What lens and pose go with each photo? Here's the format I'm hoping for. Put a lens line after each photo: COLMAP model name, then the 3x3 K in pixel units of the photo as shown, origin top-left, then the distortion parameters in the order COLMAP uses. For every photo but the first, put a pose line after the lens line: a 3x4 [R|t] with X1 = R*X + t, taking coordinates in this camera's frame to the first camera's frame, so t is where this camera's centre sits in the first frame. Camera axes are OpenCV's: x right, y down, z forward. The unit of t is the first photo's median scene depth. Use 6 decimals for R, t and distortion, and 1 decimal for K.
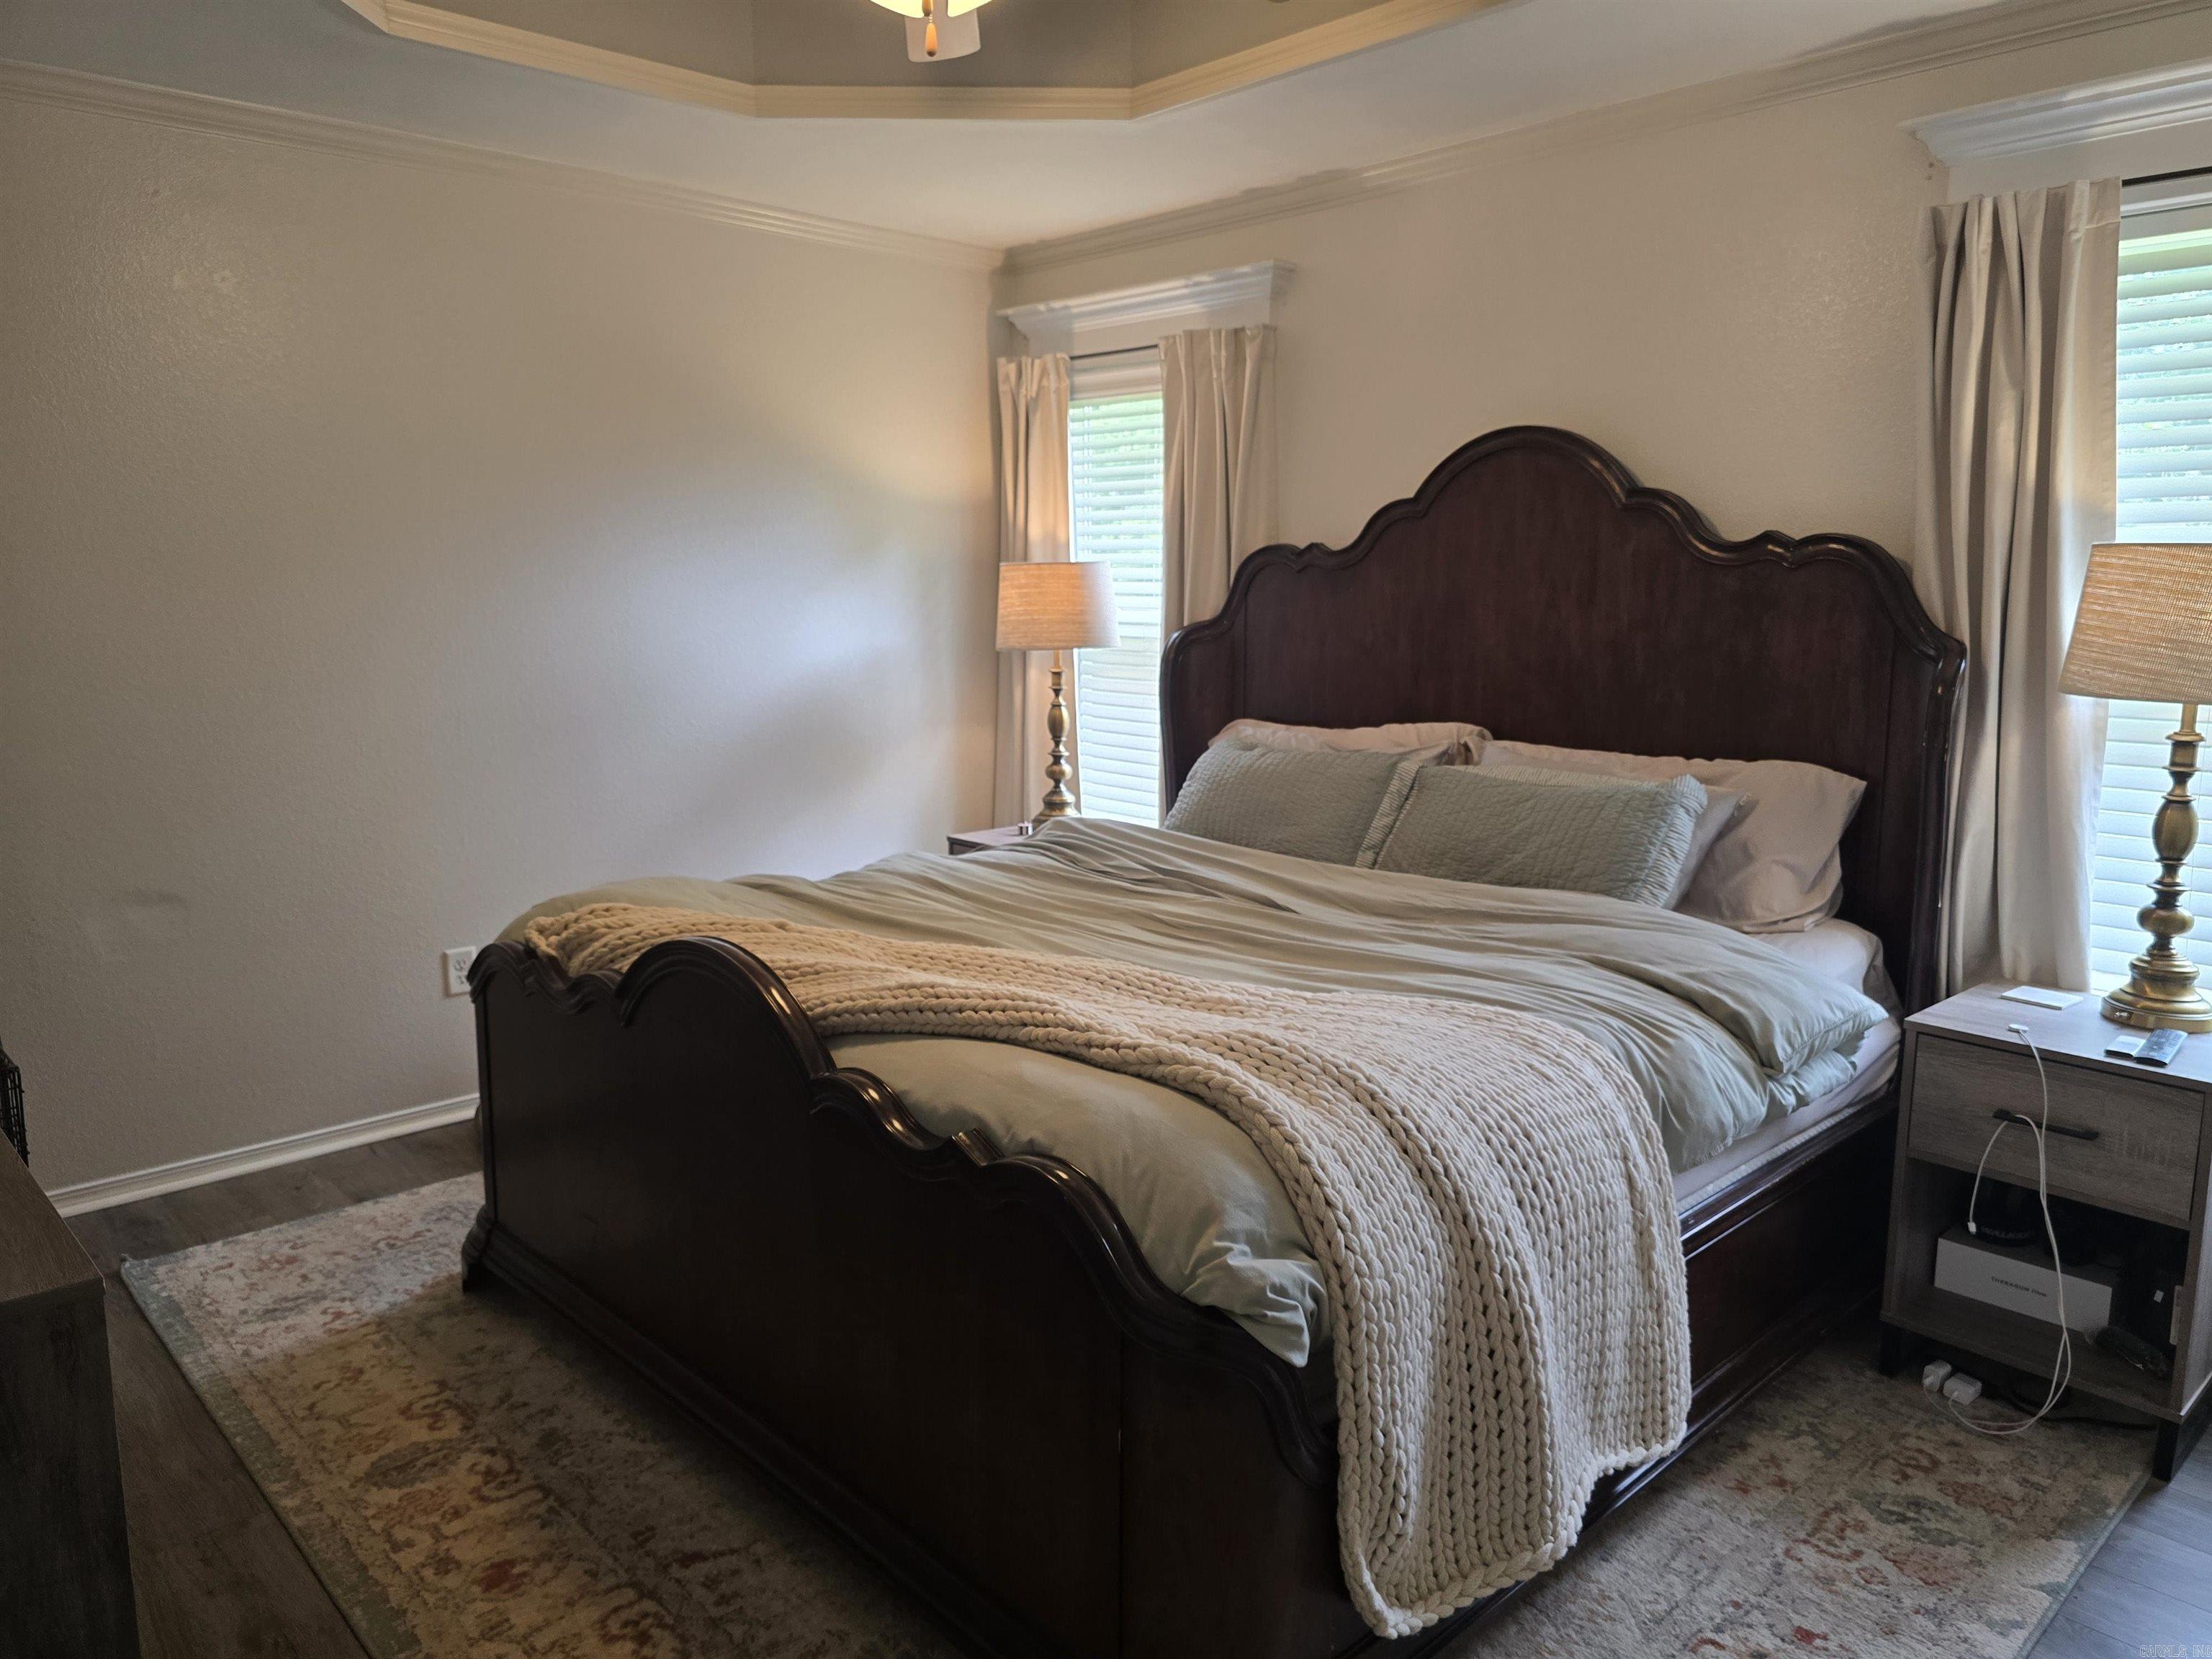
lens RADIAL K [[1487.9, 0, 1111.7], [0, 1487.9, 834.5], [0, 0, 1]] dist [0.069492, -0.074210]
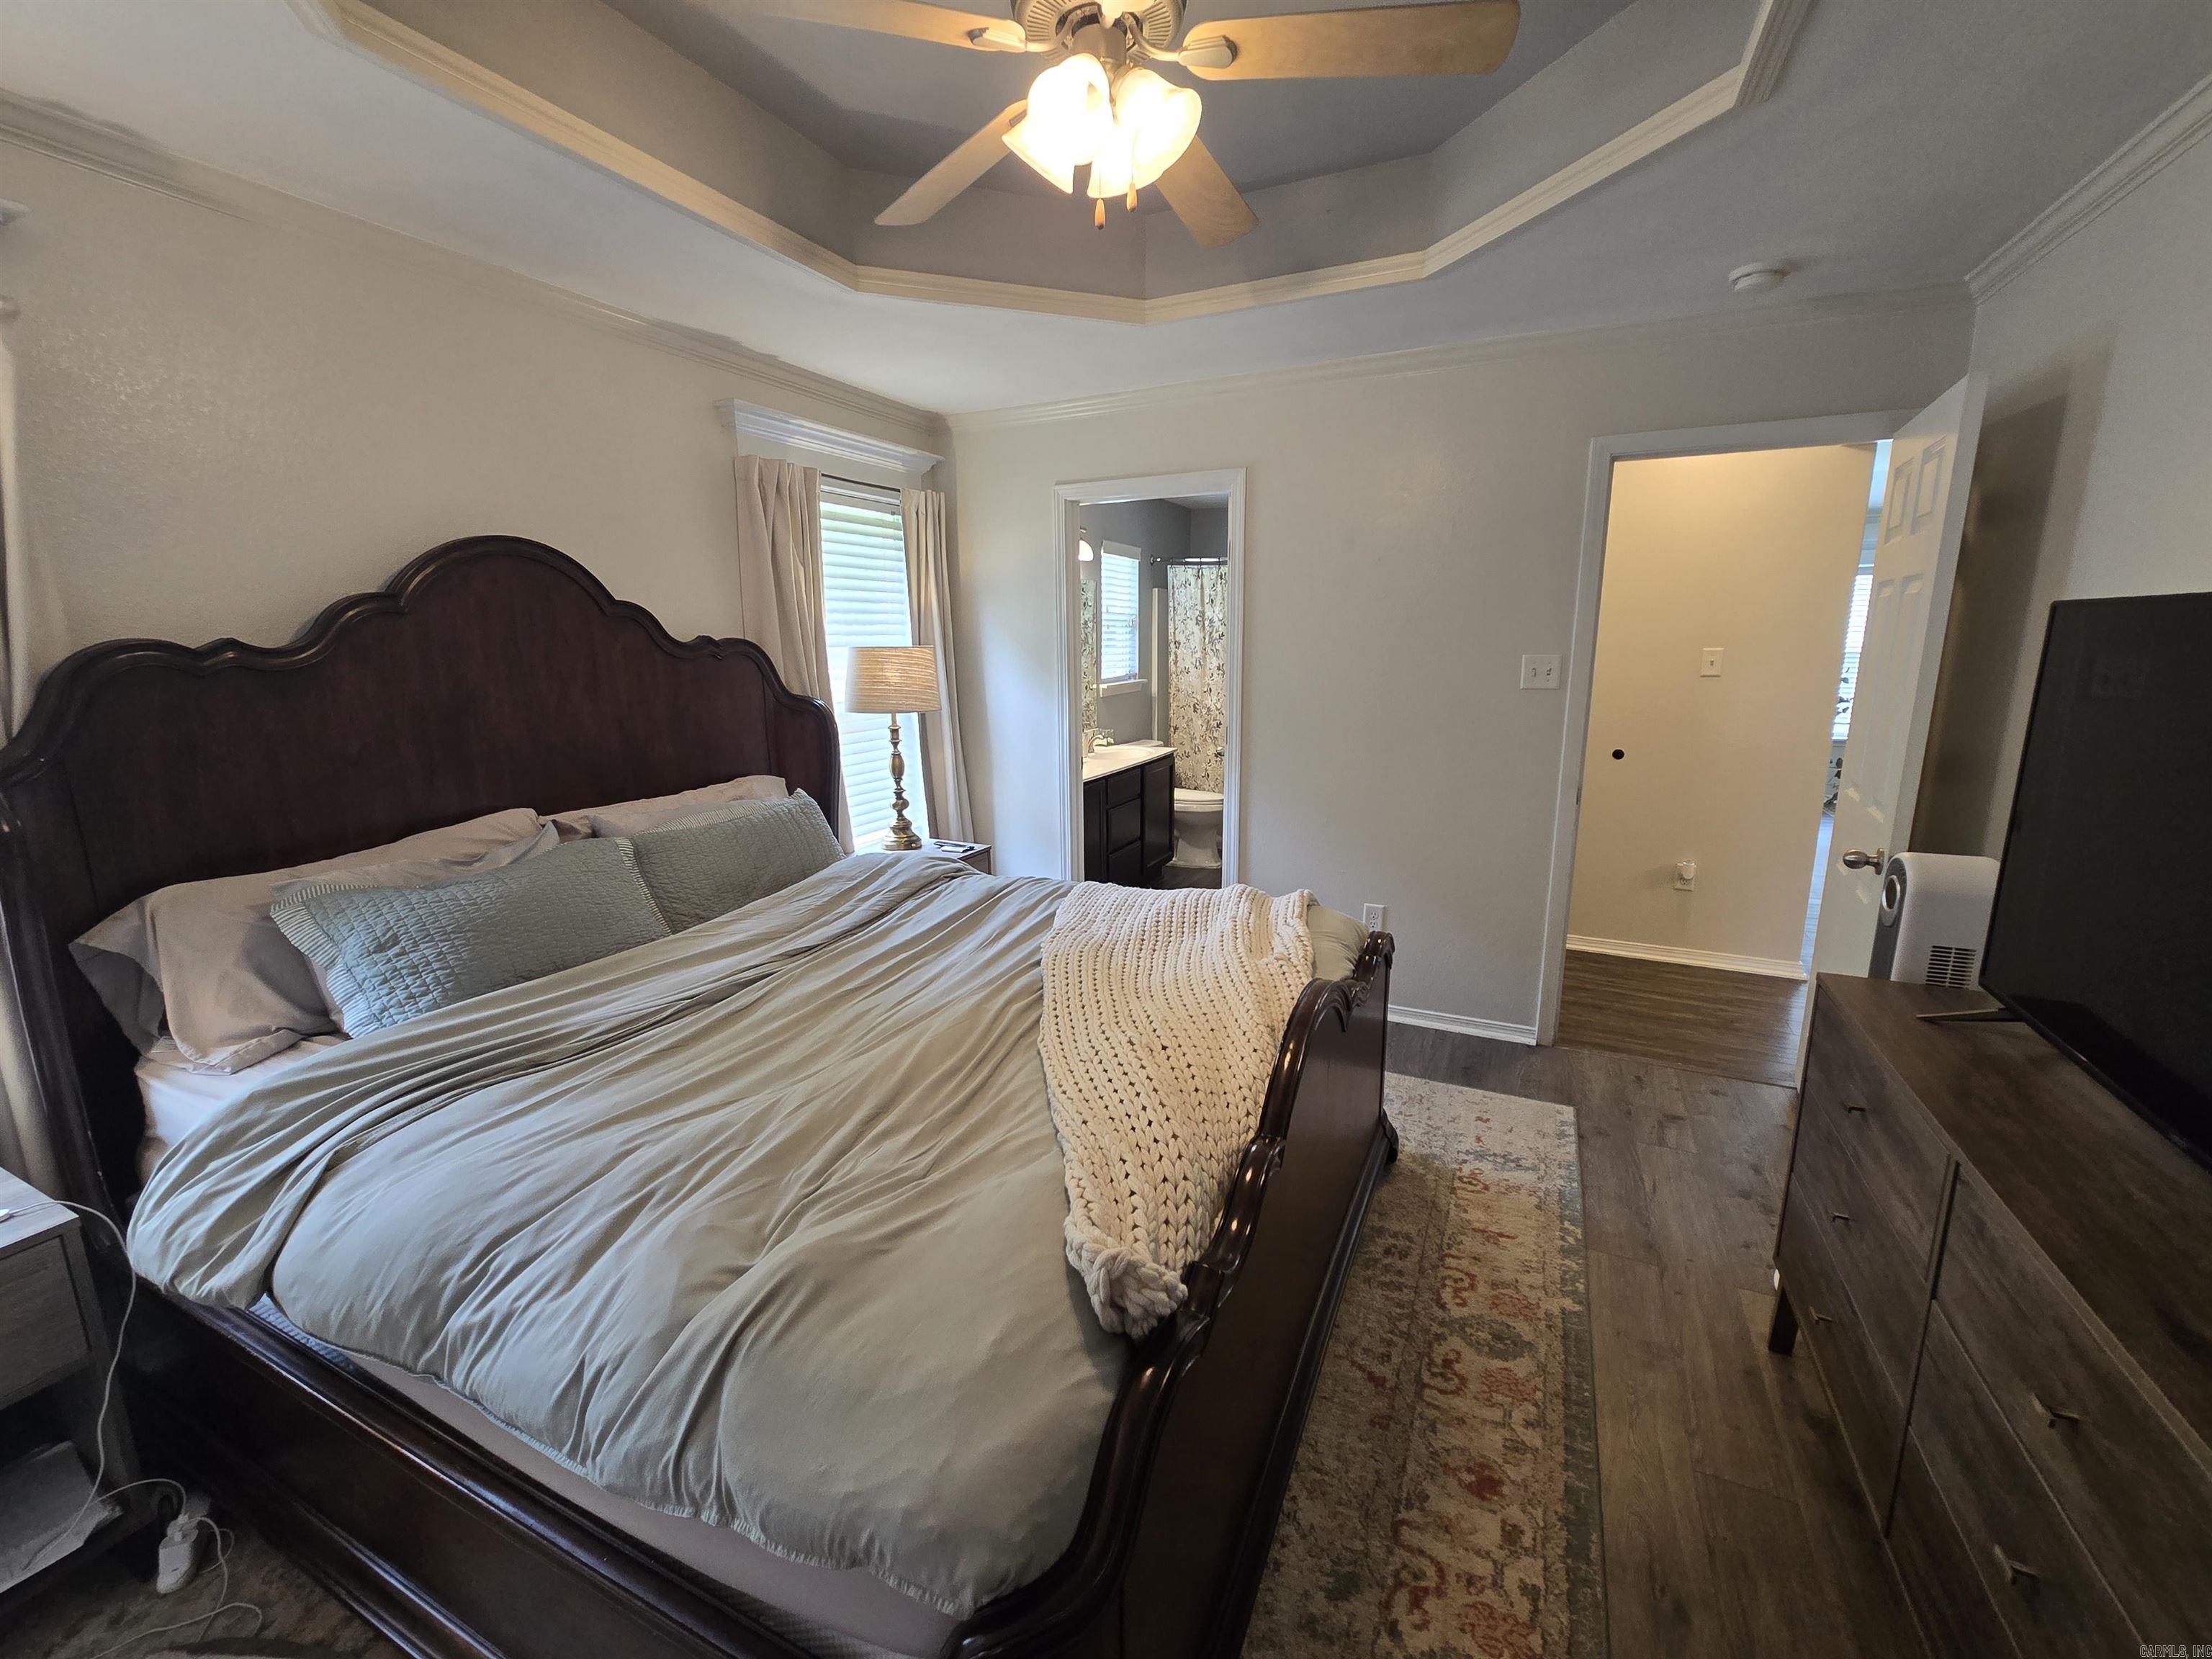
lens RADIAL K [[911.4, 0, 1097.2], [0, 911.4, 820.0], [0, 0, 1]] dist [-0.002801, 0.000213]
pose [[-0.358434, -0.186640, 0.914708, -0.743319], [0.159527, 0.953155, 0.256996, -0.242650], [-0.919824, 0.238037, -0.311869, 1.183433]]
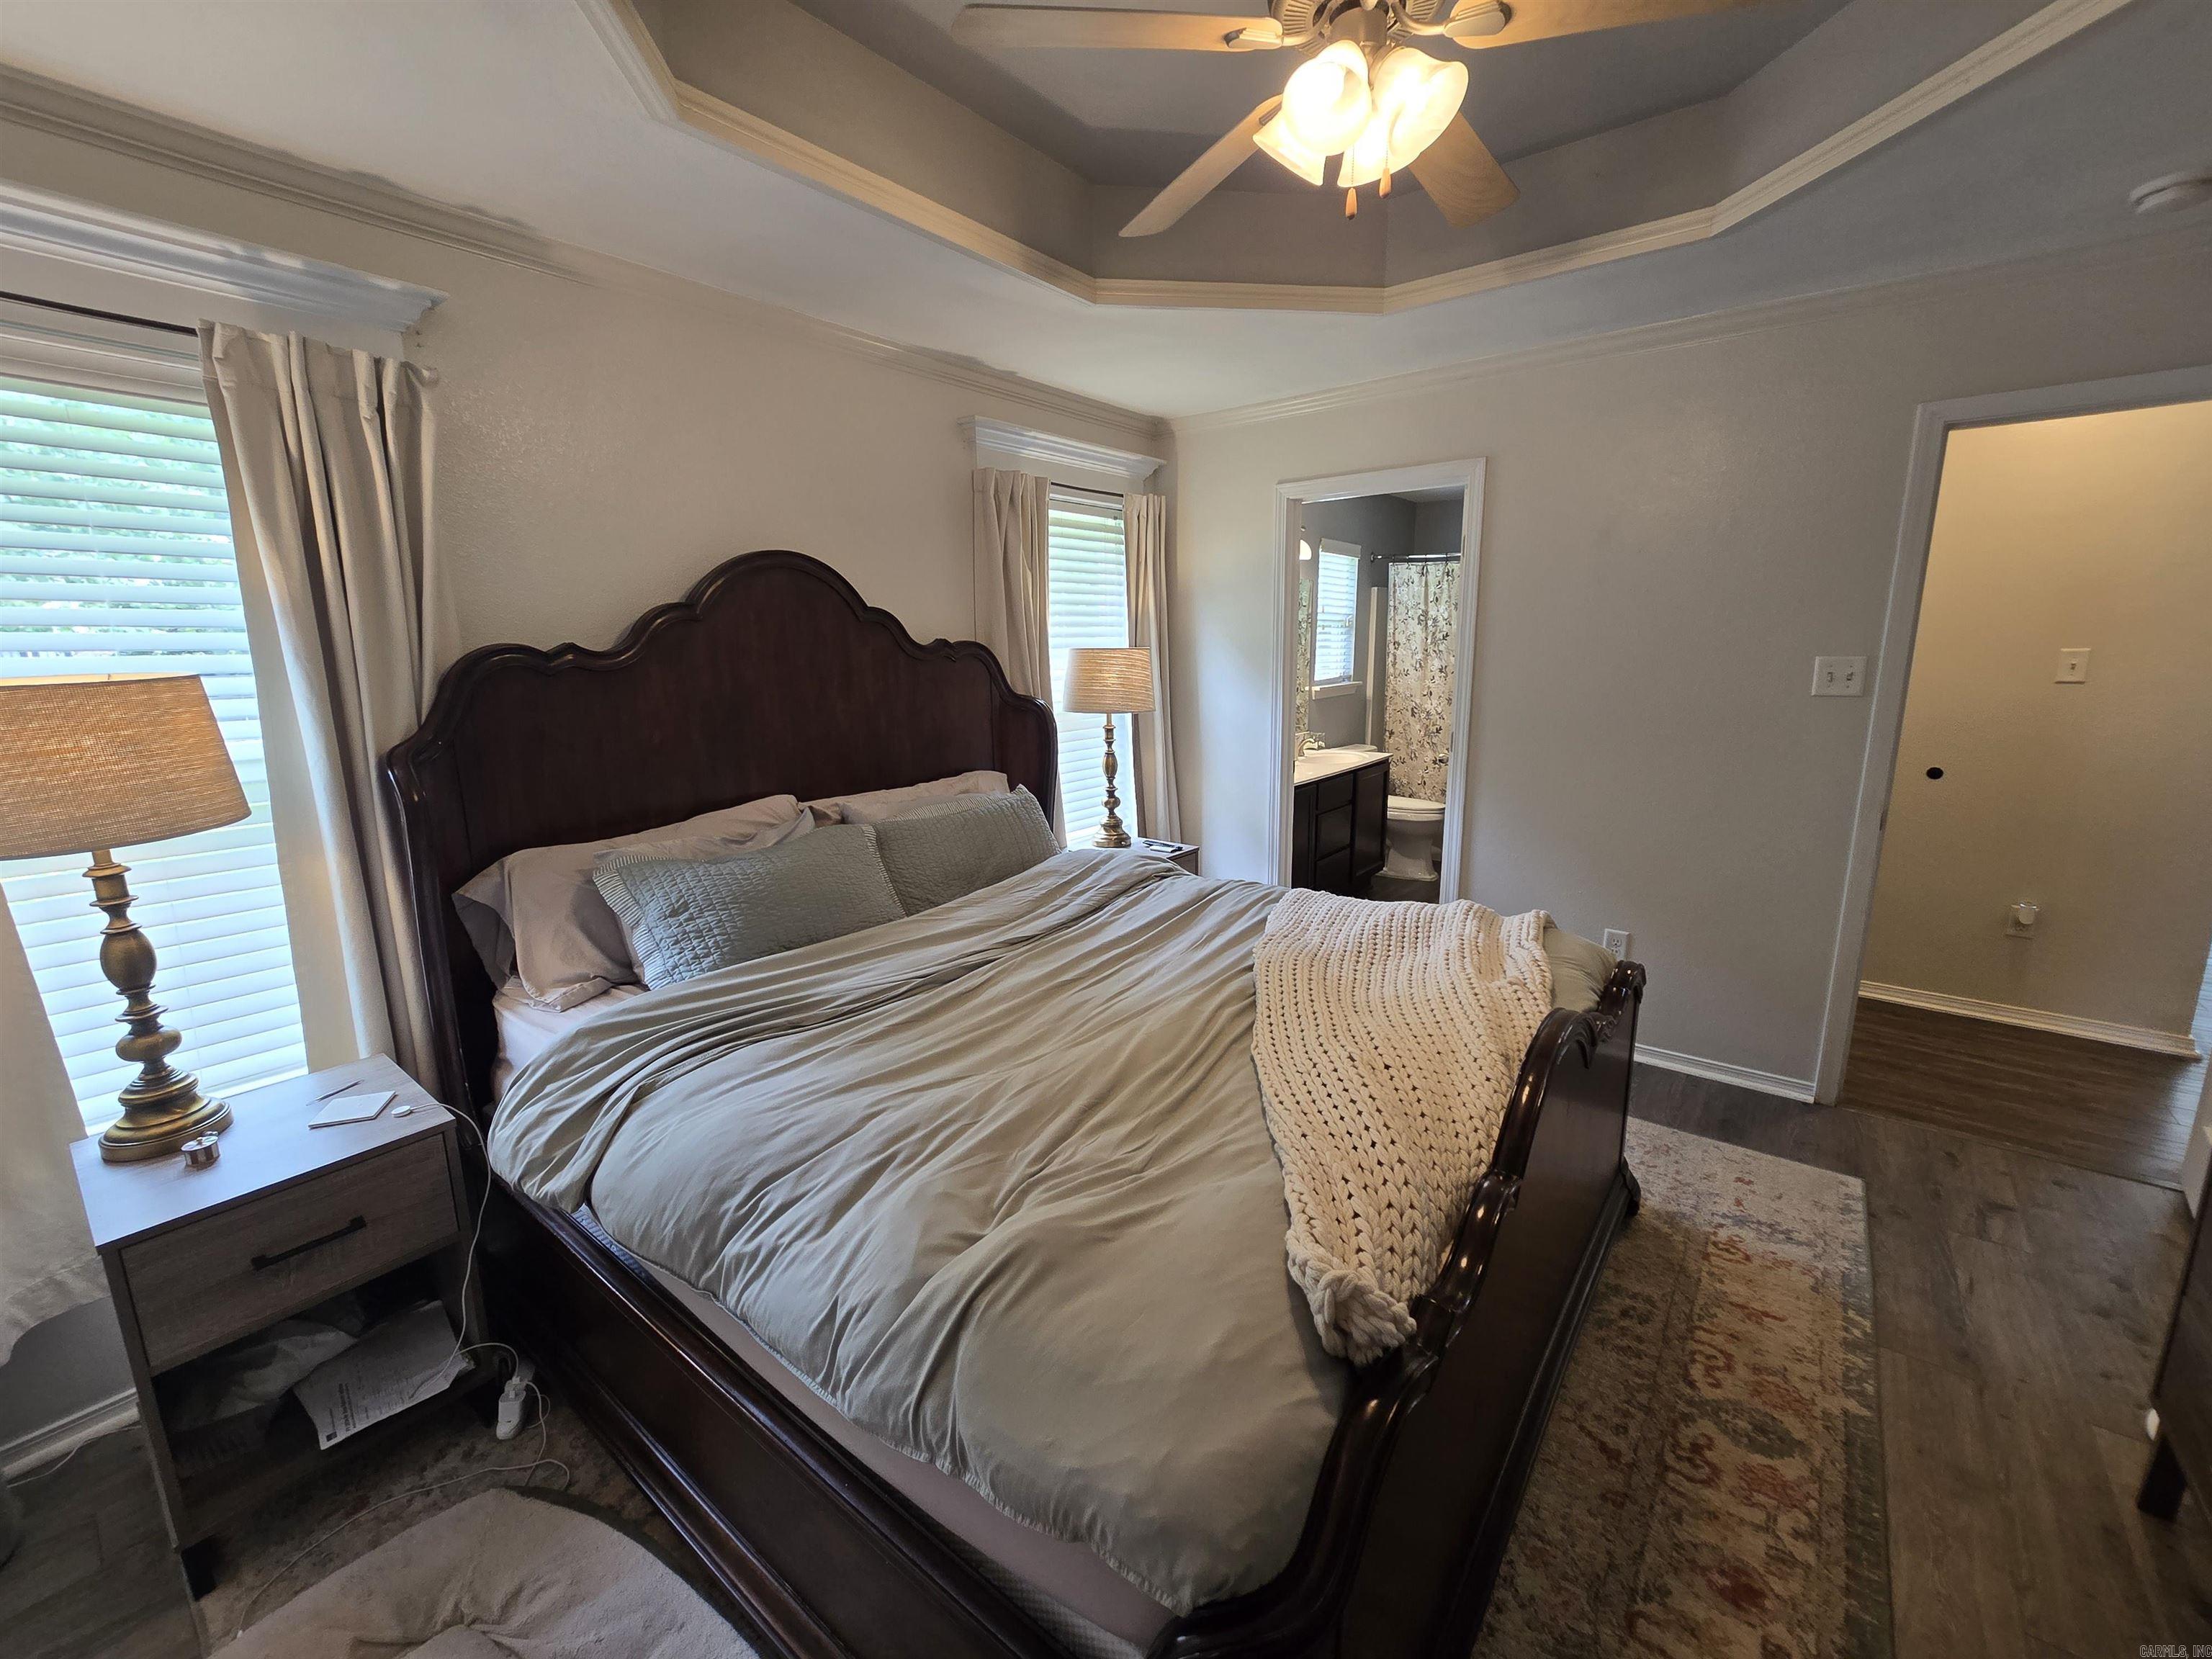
lens RADIAL K [[910.0, 0, 1094.9], [0, 910.0, 821.5], [0, 0, 1]] dist [-0.004228, 0.001133]
pose [[-0.143523, -0.197981, 0.969642, -0.738696], [0.173871, 0.959501, 0.221646, -0.247093], [-0.974254, 0.200404, -0.103288, 1.199897]]
